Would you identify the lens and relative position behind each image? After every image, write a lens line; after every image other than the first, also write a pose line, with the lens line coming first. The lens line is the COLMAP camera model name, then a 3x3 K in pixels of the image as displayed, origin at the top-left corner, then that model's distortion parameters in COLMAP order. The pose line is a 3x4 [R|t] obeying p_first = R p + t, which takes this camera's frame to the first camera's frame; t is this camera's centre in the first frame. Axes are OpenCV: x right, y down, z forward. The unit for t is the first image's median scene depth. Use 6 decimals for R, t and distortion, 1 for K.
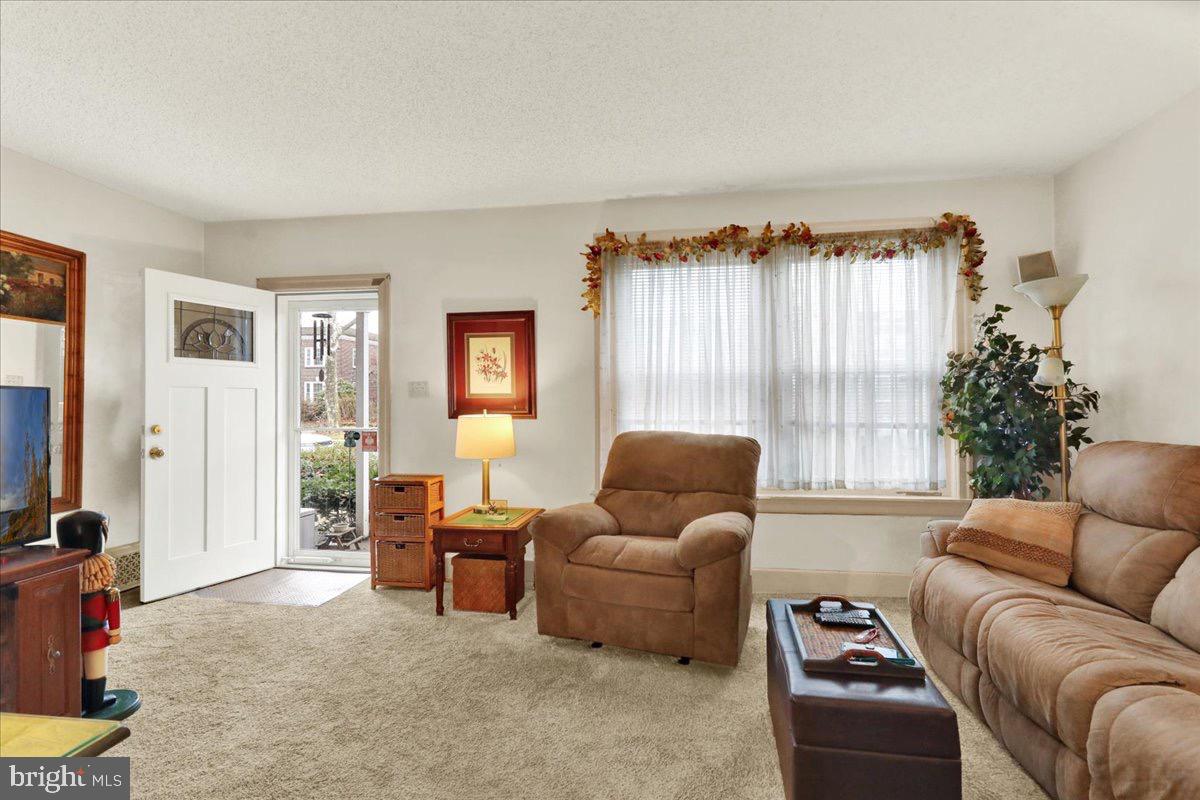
lens RADIAL K [[572.3, 0, 604.2], [0, 572.3, 402.0], [0, 0, 1]] dist [0.002694, 0.001934]
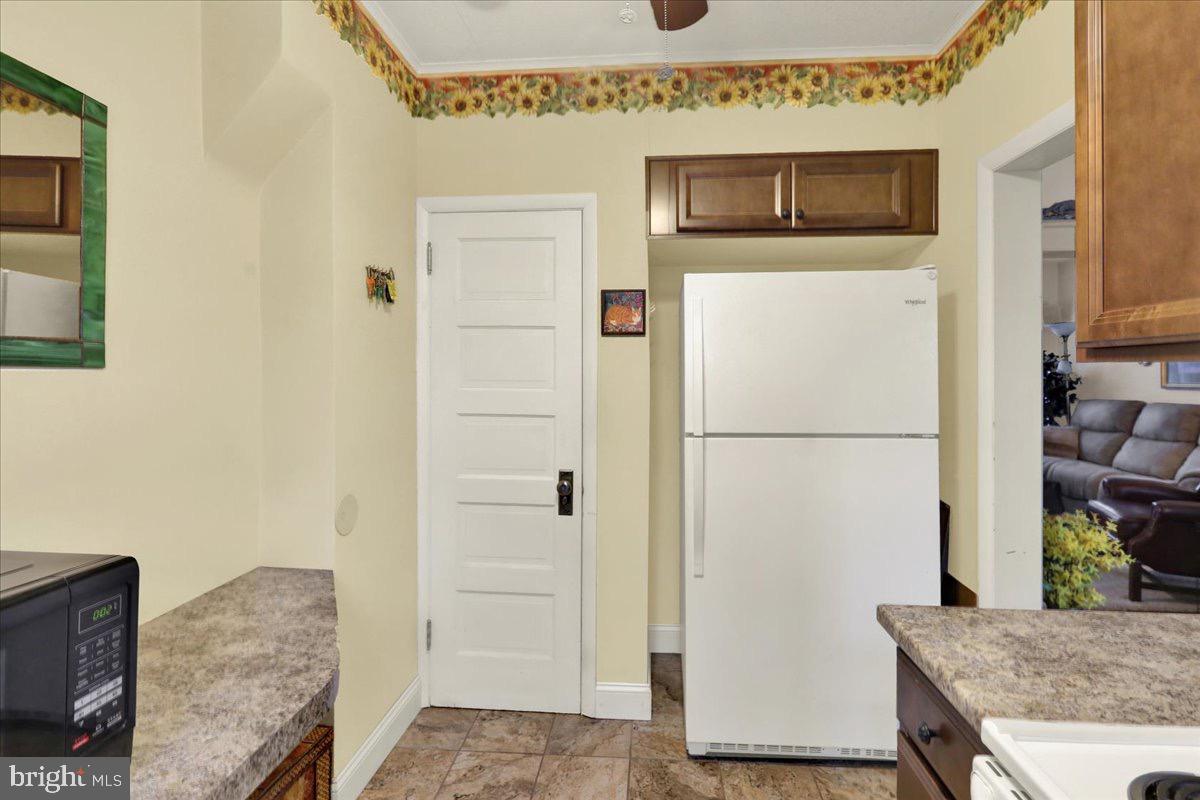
lens RADIAL K [[572.3, 0, 609.6], [0, 572.3, 372.0], [0, 0, 1]] dist [0.002694, 0.001934]
pose [[0.996486, 0.006079, 0.083535, -1.222493], [-0.005673, 0.999971, -0.005101, -0.014476], [-0.083564, 0.004610, 0.996492, -1.113934]]
